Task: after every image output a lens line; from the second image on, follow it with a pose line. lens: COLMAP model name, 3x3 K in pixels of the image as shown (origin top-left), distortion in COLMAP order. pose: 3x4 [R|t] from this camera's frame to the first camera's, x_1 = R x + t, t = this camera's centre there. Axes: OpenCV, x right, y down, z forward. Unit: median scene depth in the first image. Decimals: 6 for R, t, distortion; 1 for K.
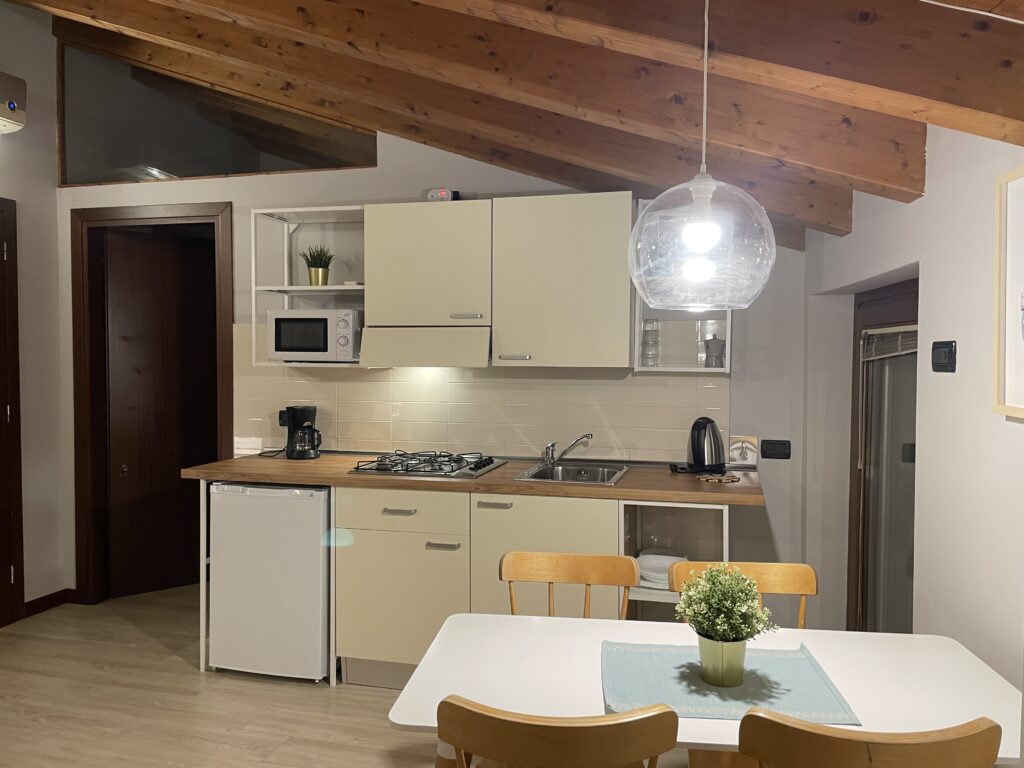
lens RADIAL K [[780.1, 0, 512.3], [0, 780.1, 384.2], [0, 0, 1]] dist [0.074195, -0.067676]
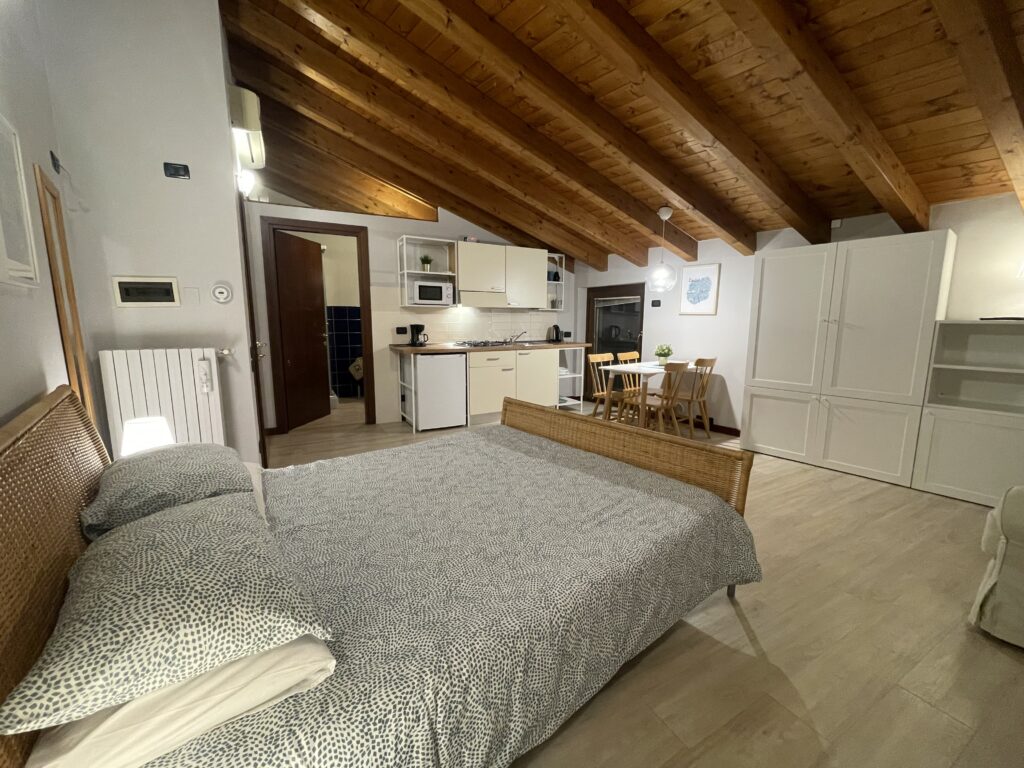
lens RADIAL K [[415.9, 0, 515.6], [0, 415.9, 390.4], [0, 0, 1]] dist [-0.000870, 0.001329]
pose [[0.714314, -0.118879, 0.689654, -1.030938], [0.022594, 0.988870, 0.147055, 0.052120], [-0.699460, -0.089461, 0.709050, -0.111317]]
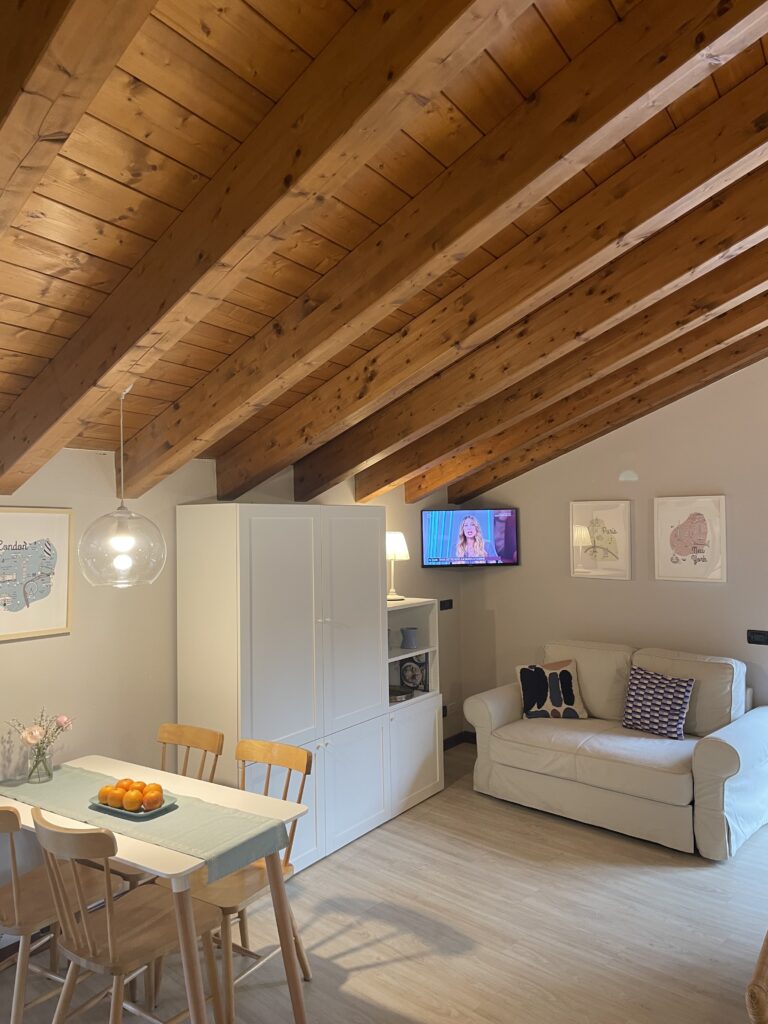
lens RADIAL K [[780.1, 0, 384.9], [0, 780.1, 508.4], [0, 0, 1]] dist [0.074195, -0.067676]
pose [[-0.881715, 0.025931, 0.471069, -0.491214], [0.031360, 0.999501, 0.003678, -0.118107], [-0.470738, 0.018016, -0.882089, 1.035914]]
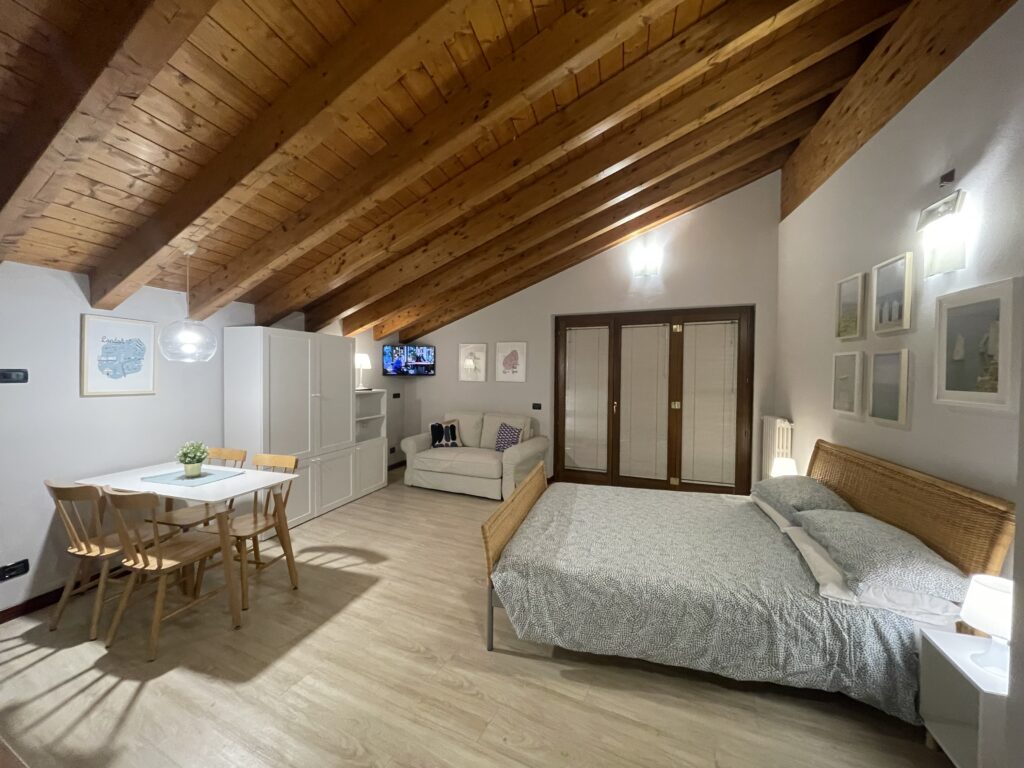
lens RADIAL K [[415.9, 0, 516.1], [0, 415.9, 380.2], [0, 0, 1]] dist [-0.000870, 0.001329]
pose [[-0.984171, -0.015925, 0.176505, -0.605831], [-0.006556, 0.998545, 0.053534, -0.056762], [-0.177100, 0.051529, -0.982843, 1.101783]]
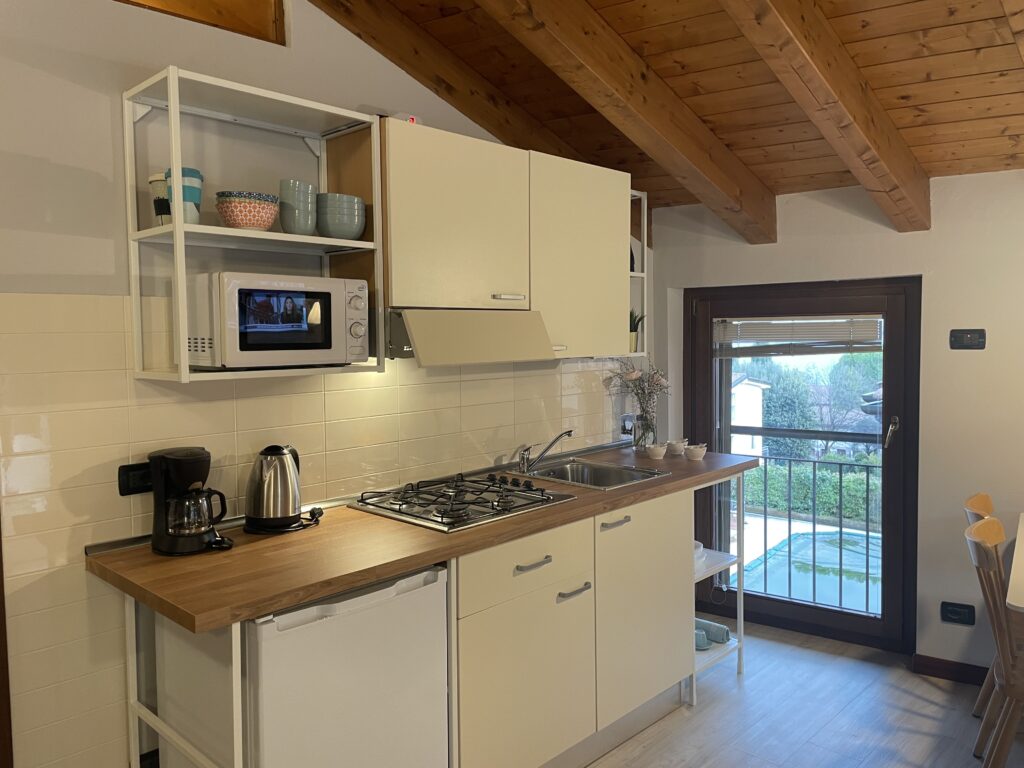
lens RADIAL K [[780.1, 0, 513.9], [0, 780.1, 377.0], [0, 0, 1]] dist [0.074195, -0.067676]
pose [[0.471864, -0.063256, 0.879399, -0.719789], [0.042757, 0.997891, 0.048836, -0.044415], [-0.880634, 0.014557, 0.473574, 0.609328]]
